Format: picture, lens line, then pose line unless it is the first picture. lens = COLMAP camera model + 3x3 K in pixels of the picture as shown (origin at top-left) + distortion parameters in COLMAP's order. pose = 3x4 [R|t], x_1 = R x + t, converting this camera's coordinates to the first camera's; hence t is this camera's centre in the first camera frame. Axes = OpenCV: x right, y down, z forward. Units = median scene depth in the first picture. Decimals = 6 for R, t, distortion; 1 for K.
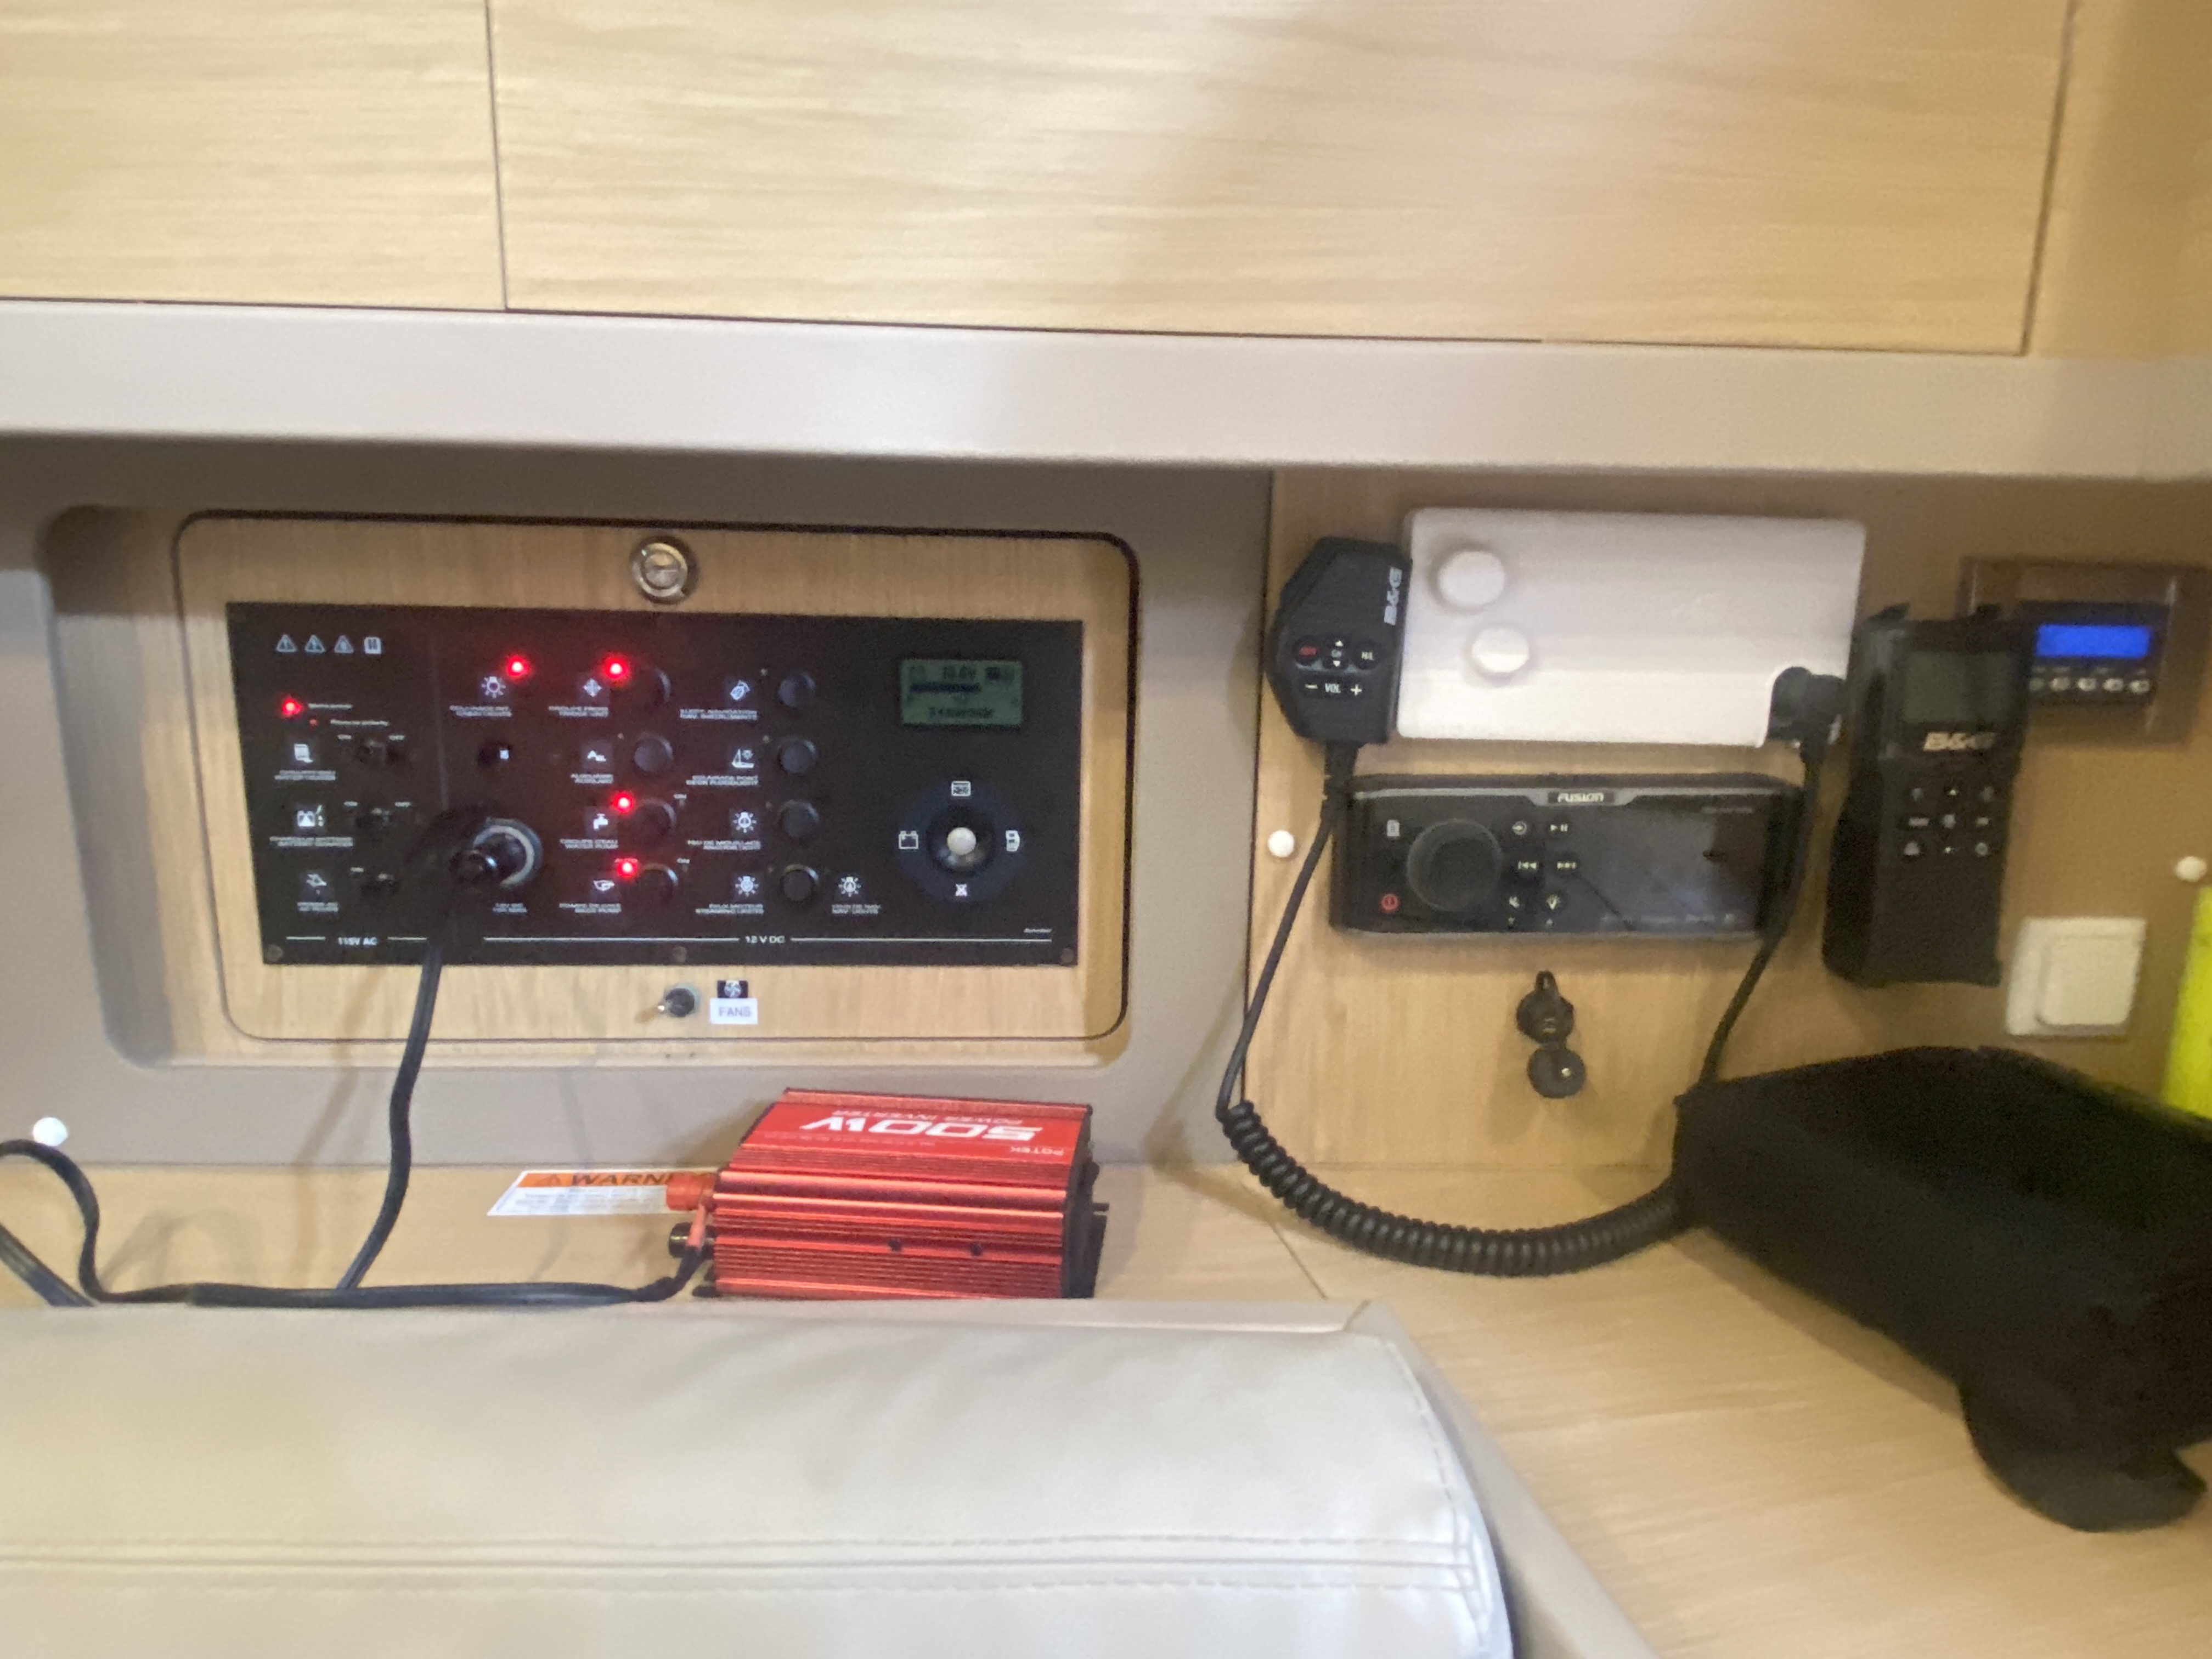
lens RADIAL K [[1316.3, 0, 1106.0], [0, 1316.3, 829.5], [0, 0, 1]] dist [0.044541, -0.003607]
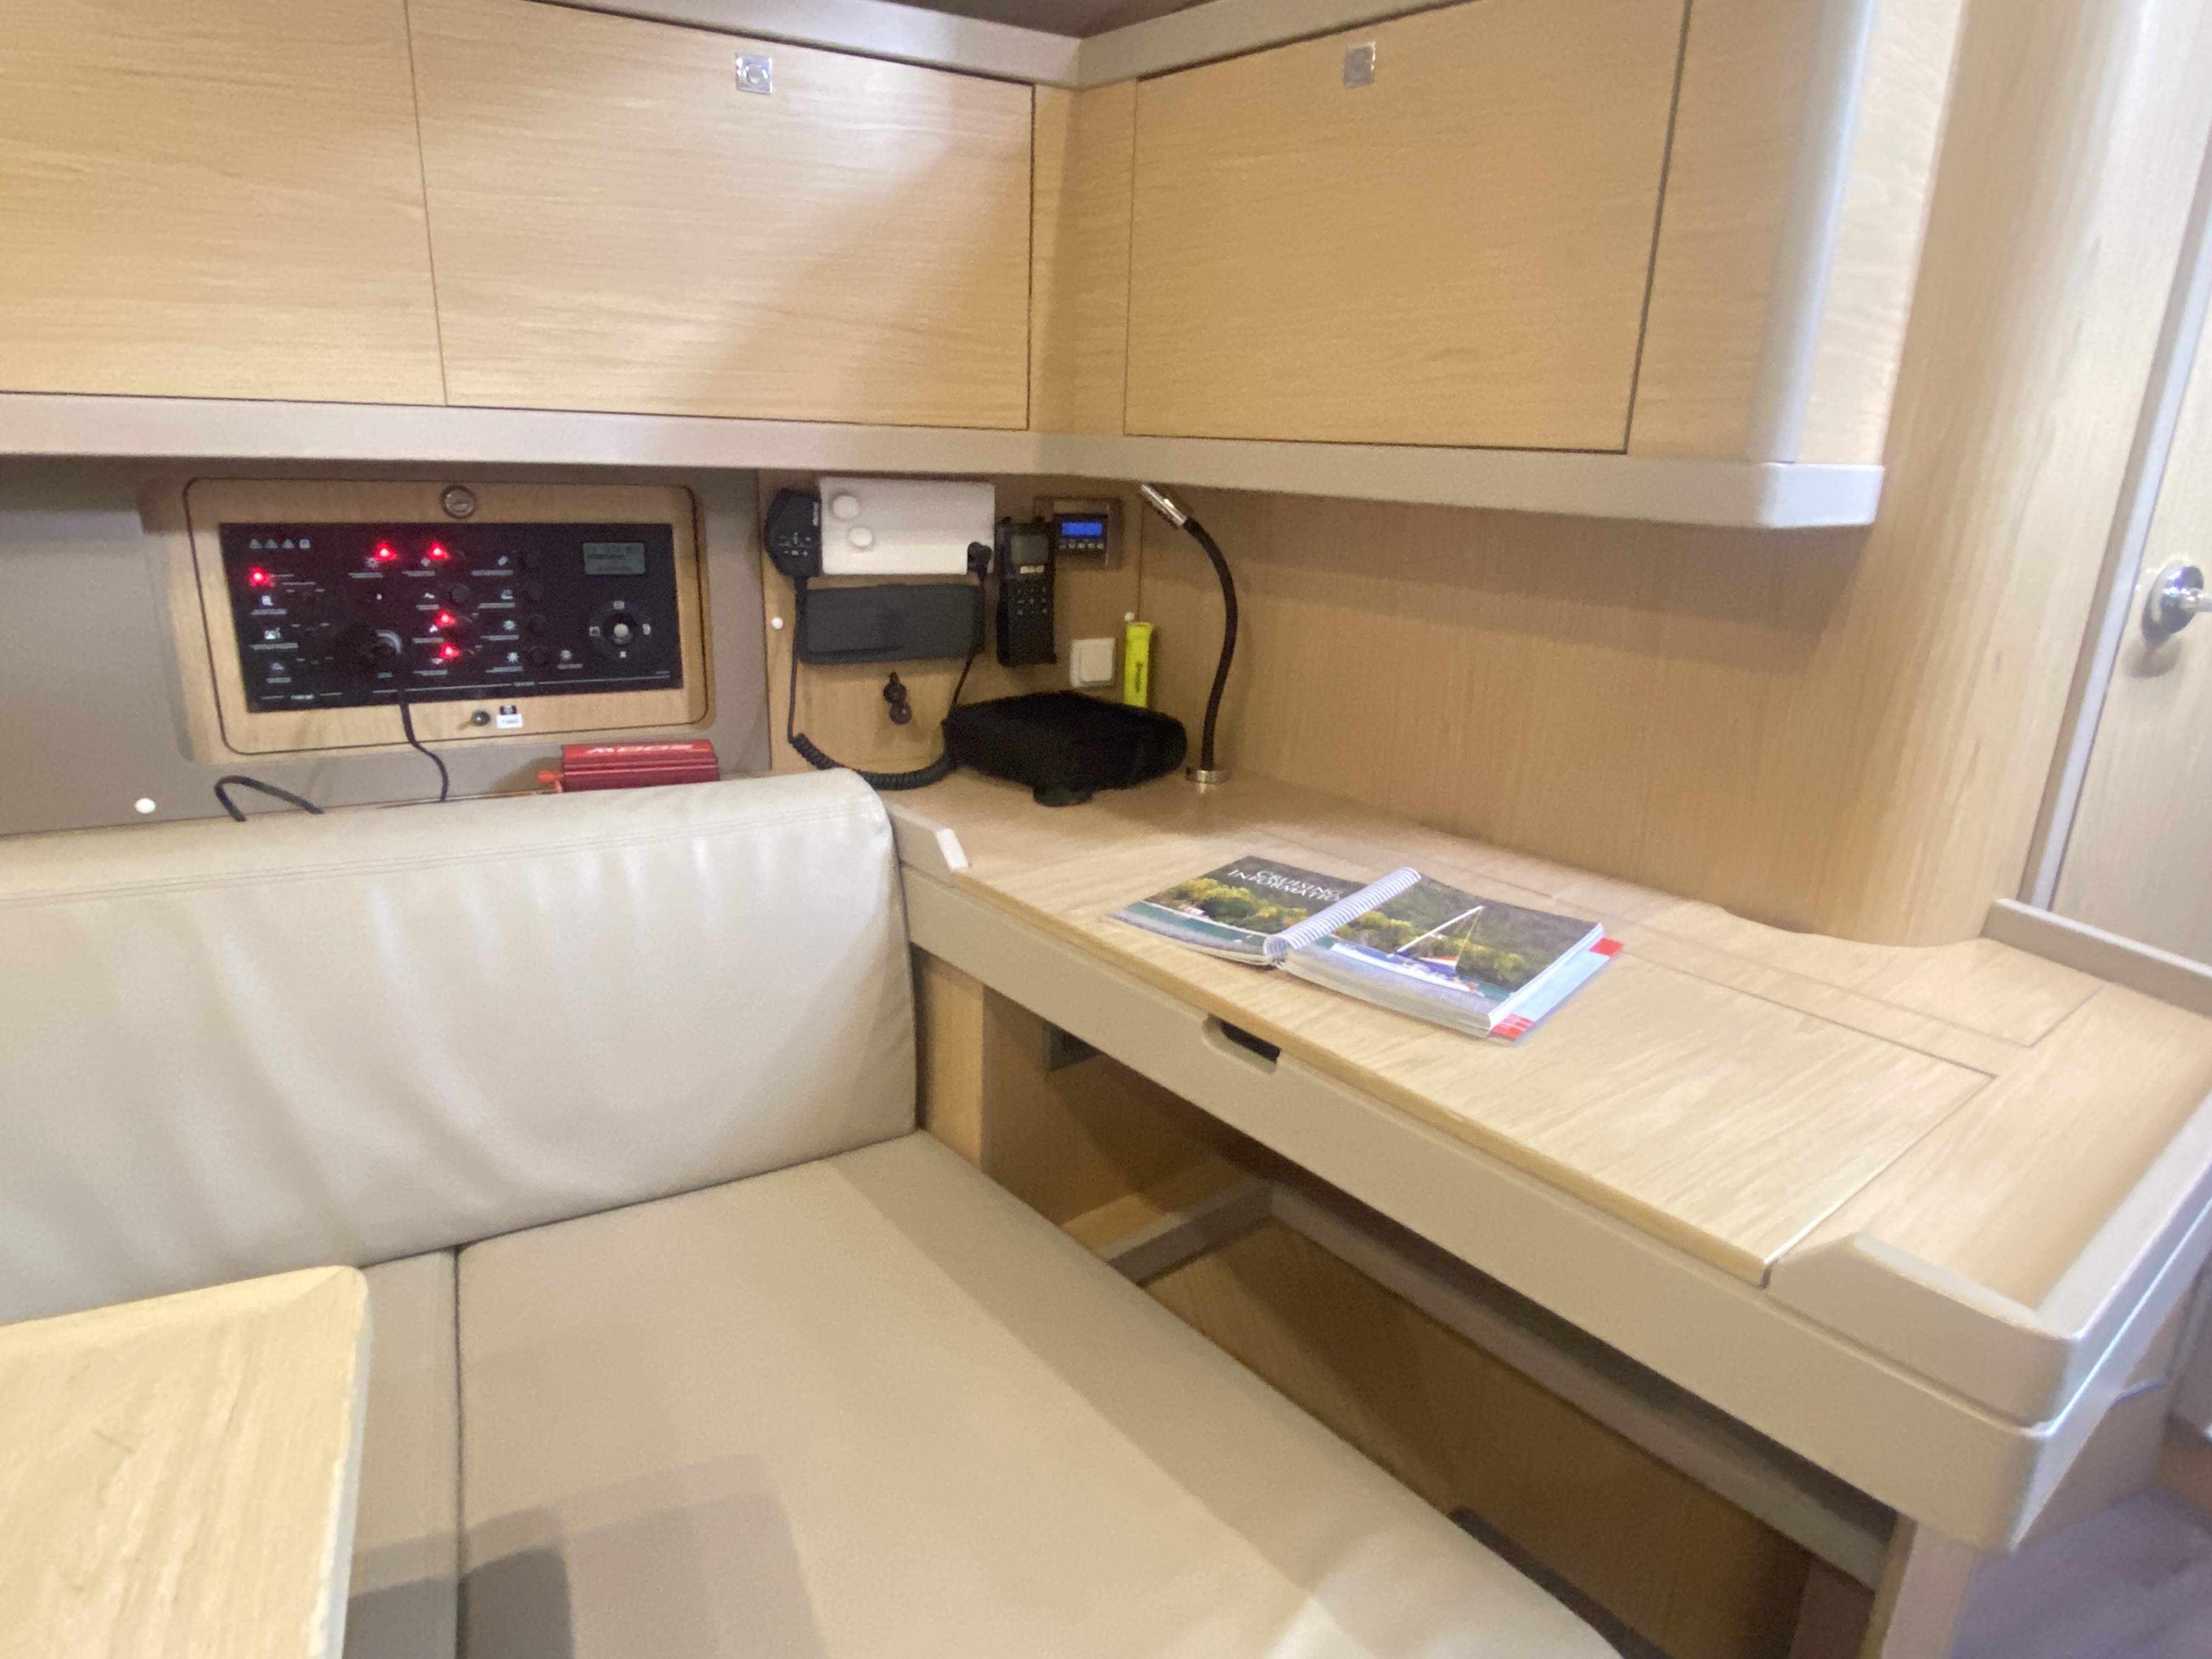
lens RADIAL K [[1291.7, 0, 1106.0], [0, 1291.7, 829.5], [0, 0, 1]] dist [0.045878, -0.073171]
pose [[0.897879, -0.116322, 0.424597, -0.341960], [0.066578, 0.989247, 0.130223, 0.108003], [-0.435179, -0.088656, 0.895968, -1.264645]]
